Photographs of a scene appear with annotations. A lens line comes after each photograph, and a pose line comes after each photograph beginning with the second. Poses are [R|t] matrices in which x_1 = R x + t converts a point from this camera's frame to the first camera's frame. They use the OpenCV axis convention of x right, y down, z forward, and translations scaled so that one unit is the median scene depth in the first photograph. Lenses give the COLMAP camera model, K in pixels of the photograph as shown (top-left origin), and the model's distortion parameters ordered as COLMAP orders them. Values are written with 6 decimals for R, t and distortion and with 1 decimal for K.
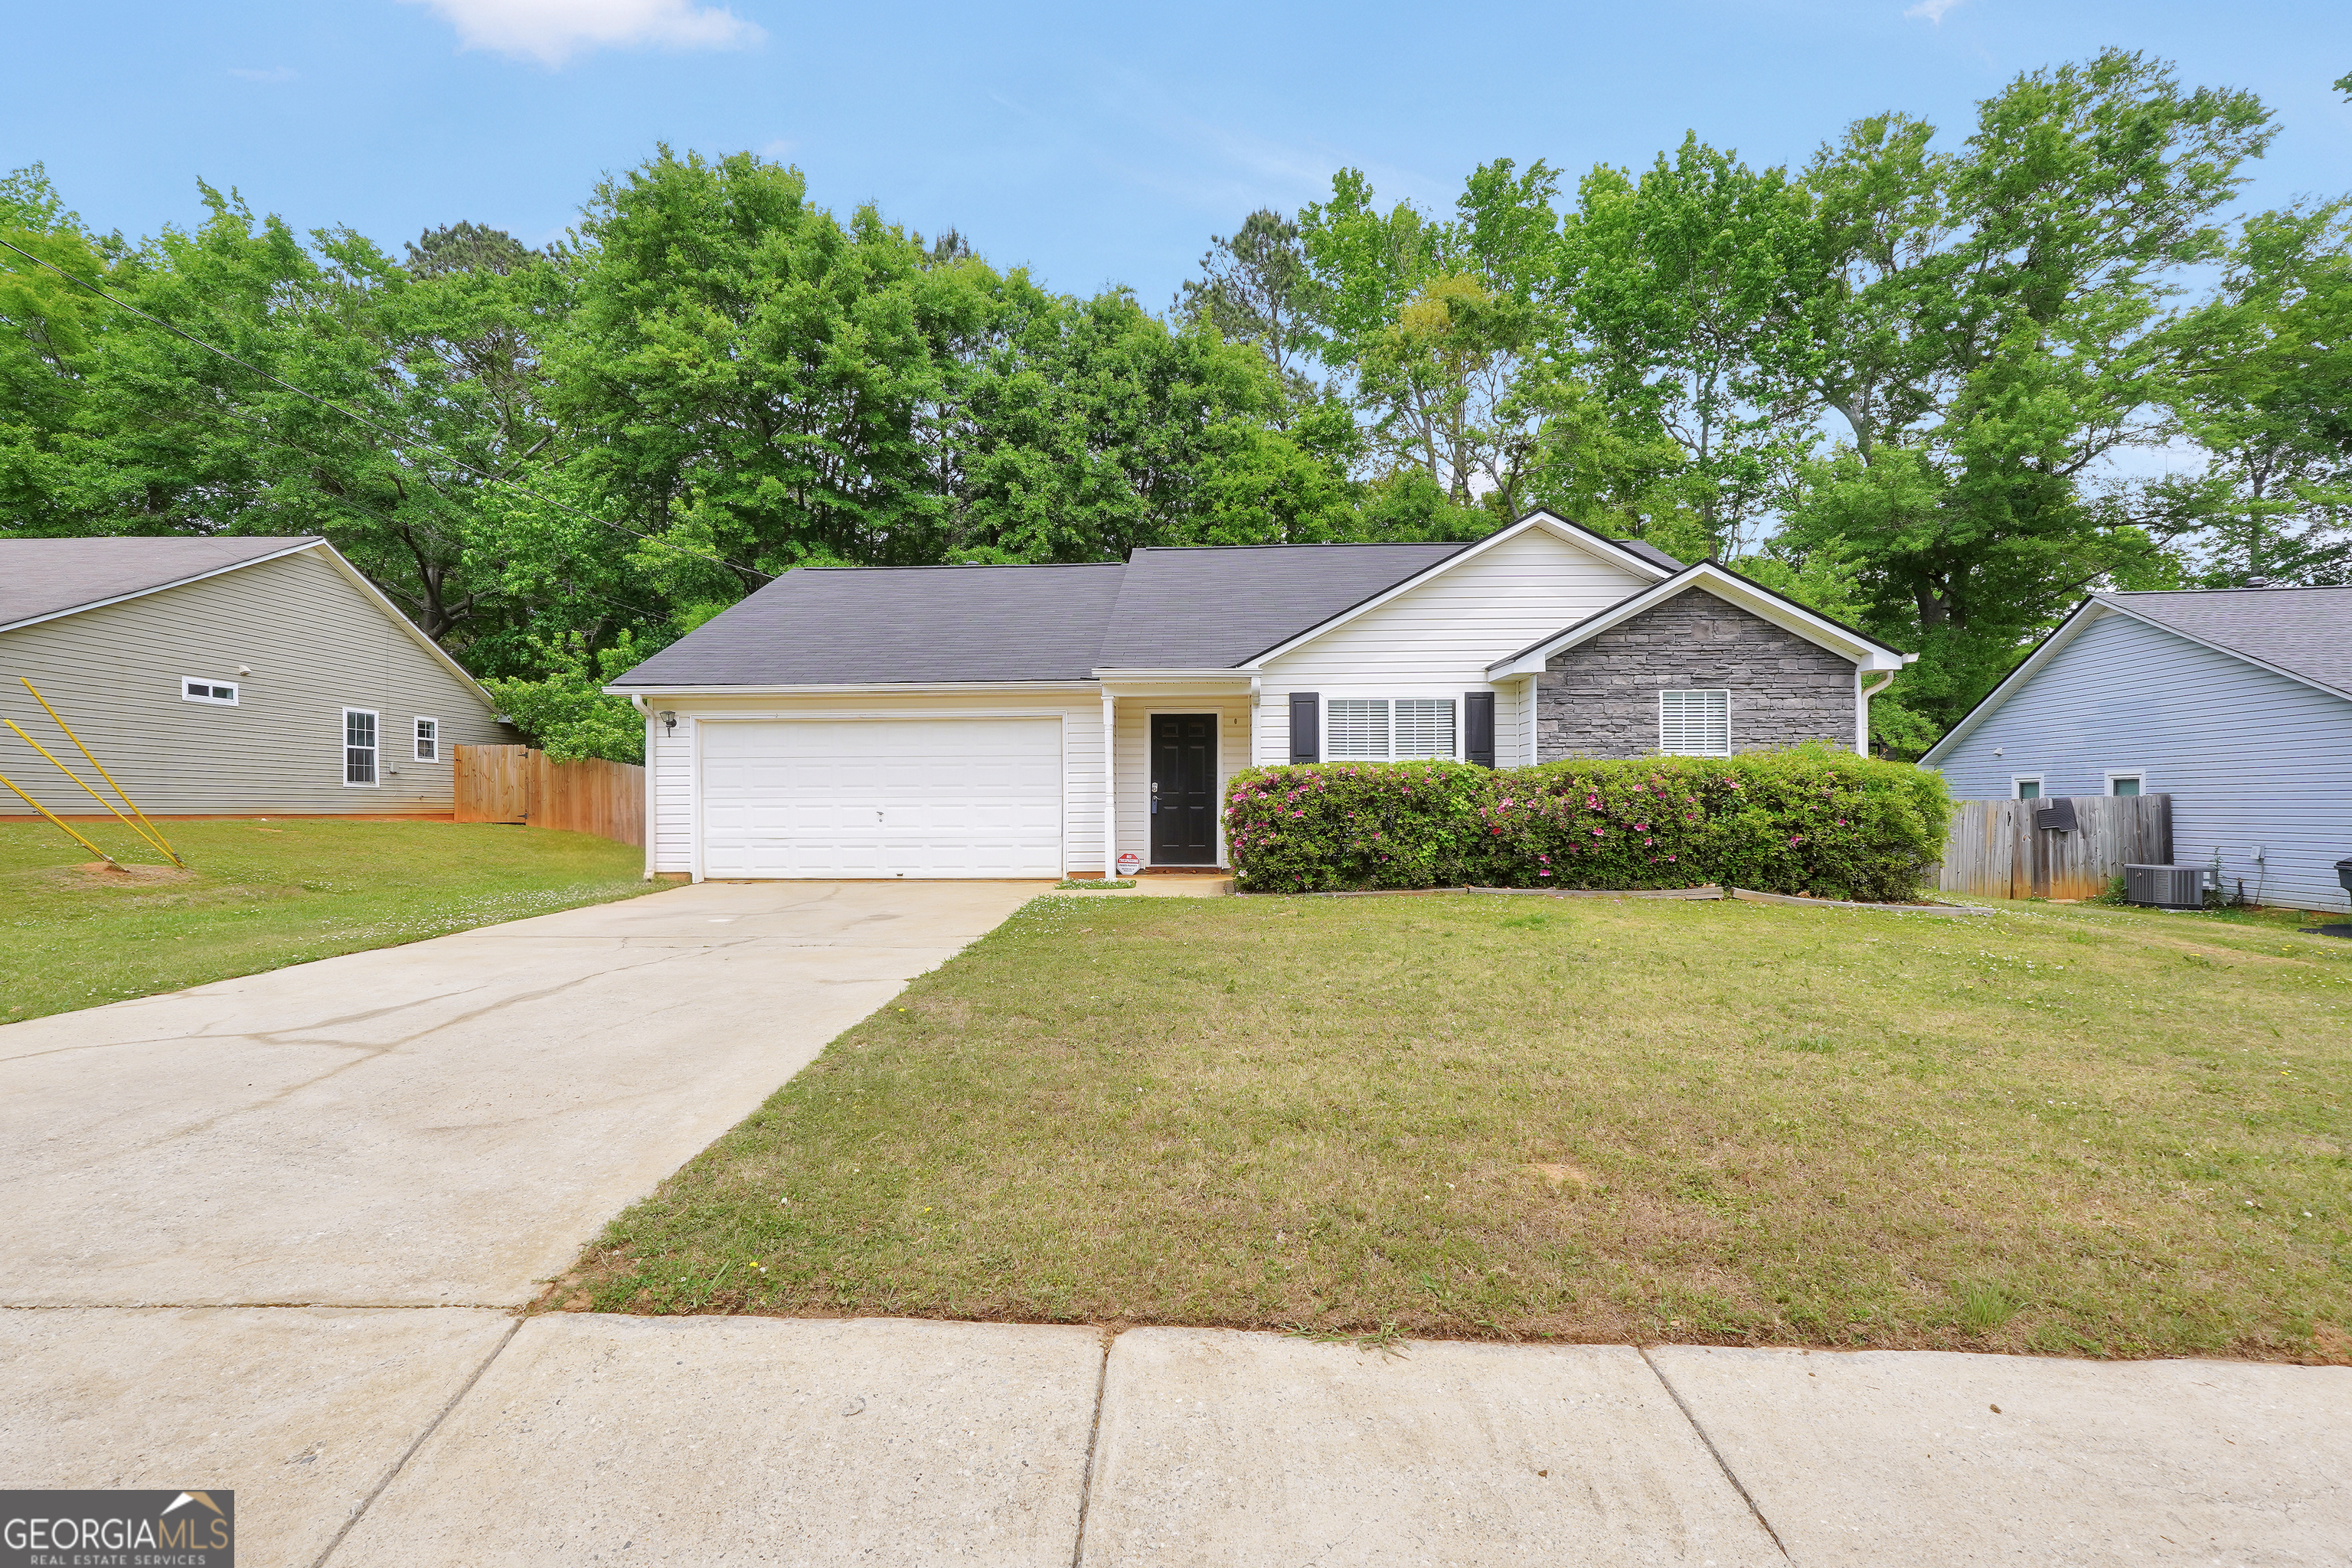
lens RADIAL K [[1008.4, 0, 1194.3], [0, 1008.4, 796.4], [0, 0, 1]] dist [-0.016648, 0.000548]
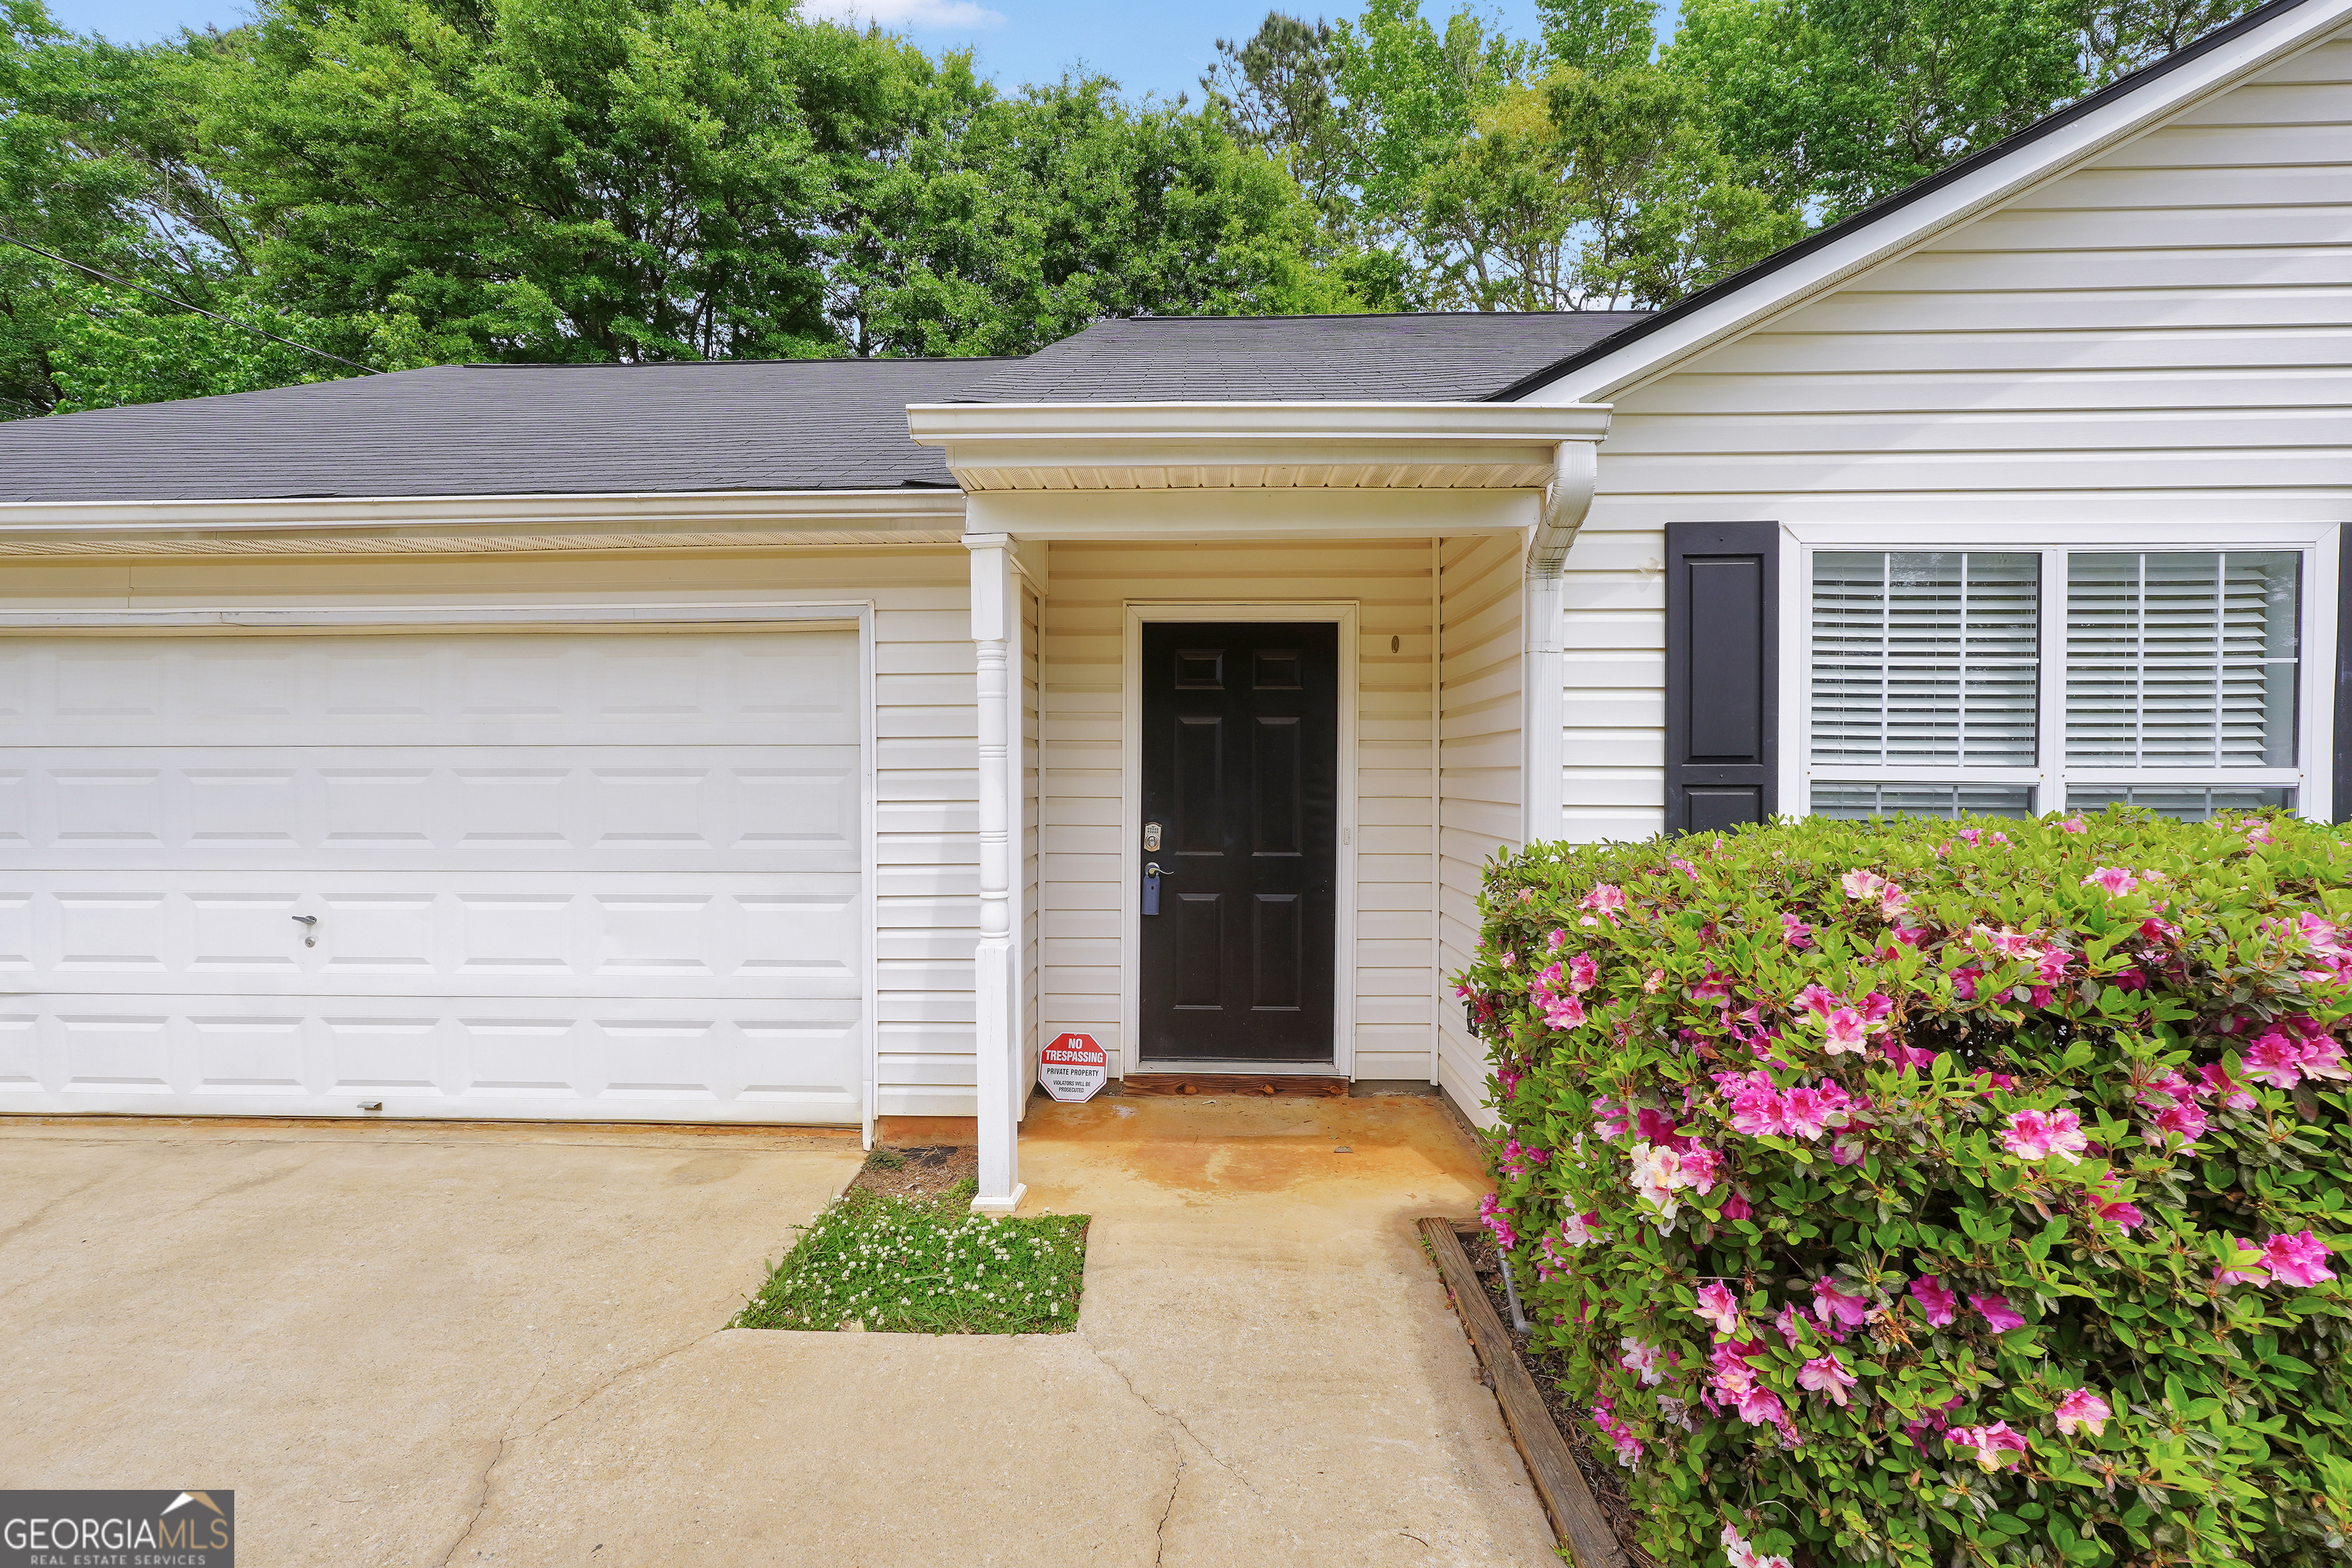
lens RADIAL K [[999.1, 0, 1179.7], [0, 999.1, 780.1], [0, 0, 1]] dist [-0.020326, 0.006296]
pose [[0.999967, 0.006007, 0.005539, -0.033379], [-0.006122, 0.999759, 0.021100, -0.037164], [-0.005411, -0.021133, 0.999762, 0.691195]]
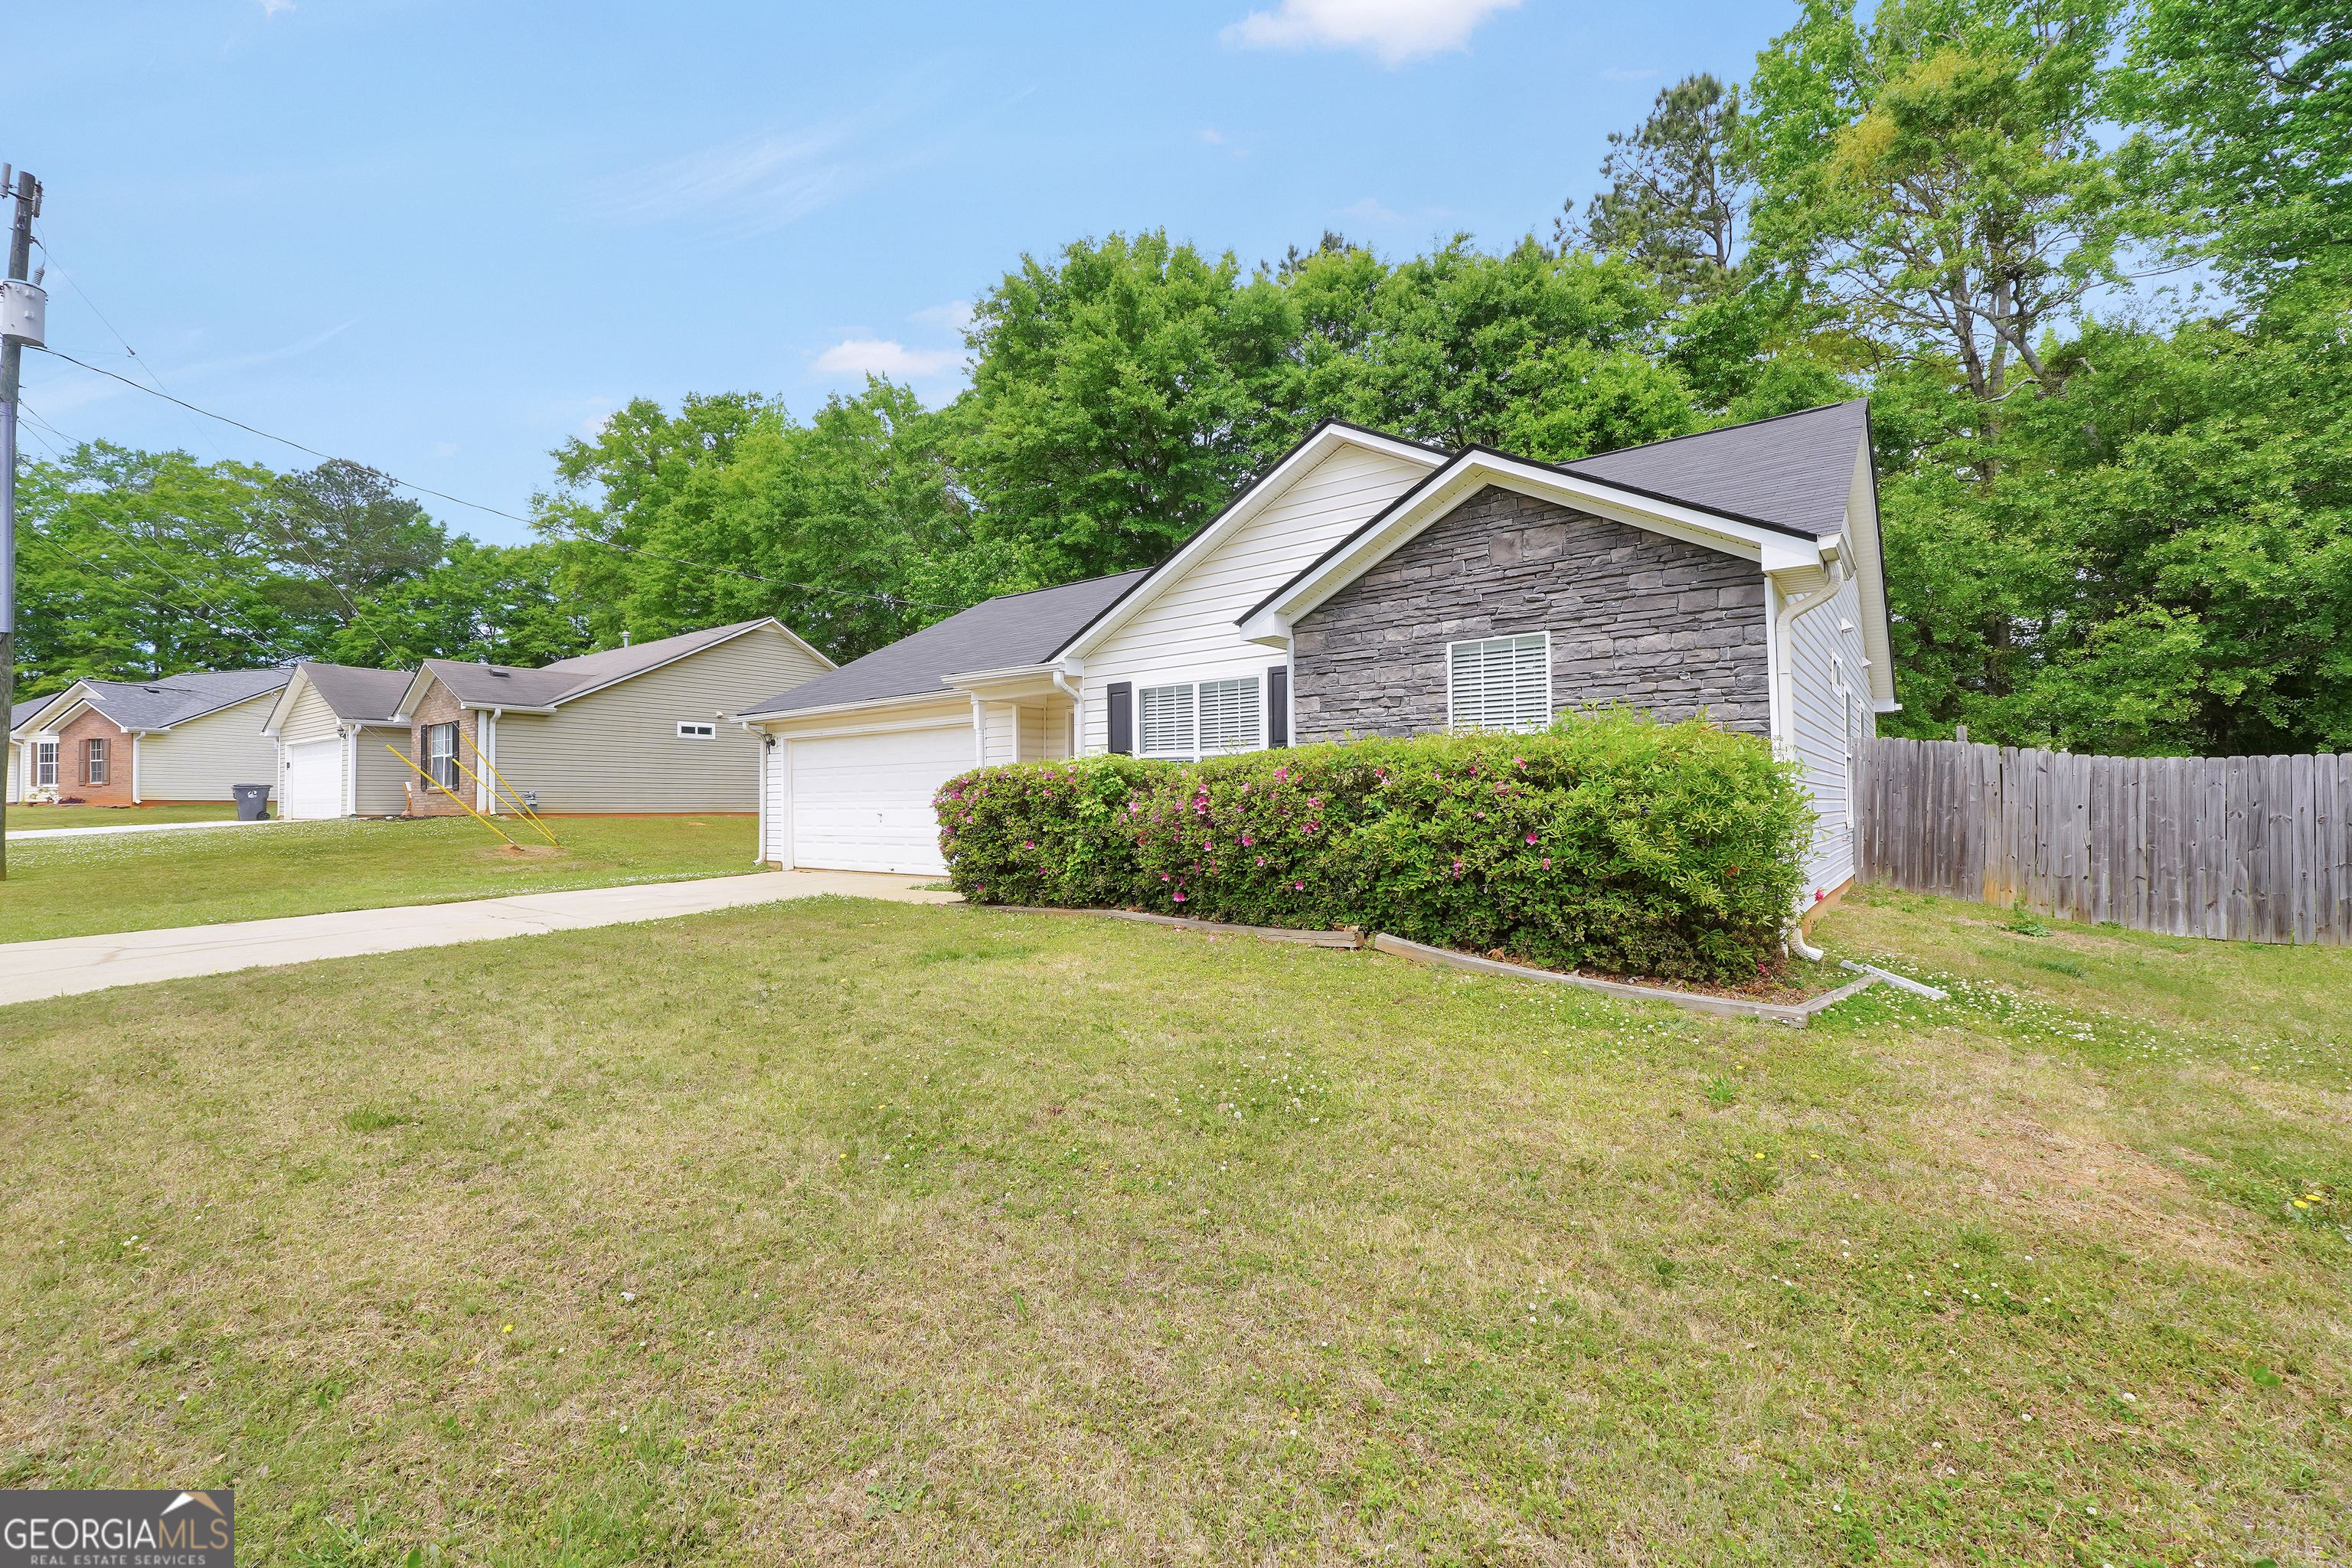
lens RADIAL K [[999.1, 0, 1179.7], [0, 999.1, 780.1], [0, 0, 1]] dist [-0.020326, 0.006296]
pose [[0.803083, -0.017300, -0.595616, 0.639617], [0.012713, 0.999848, -0.011899, -0.004705], [0.595732, 0.001984, 0.803181, 0.297866]]
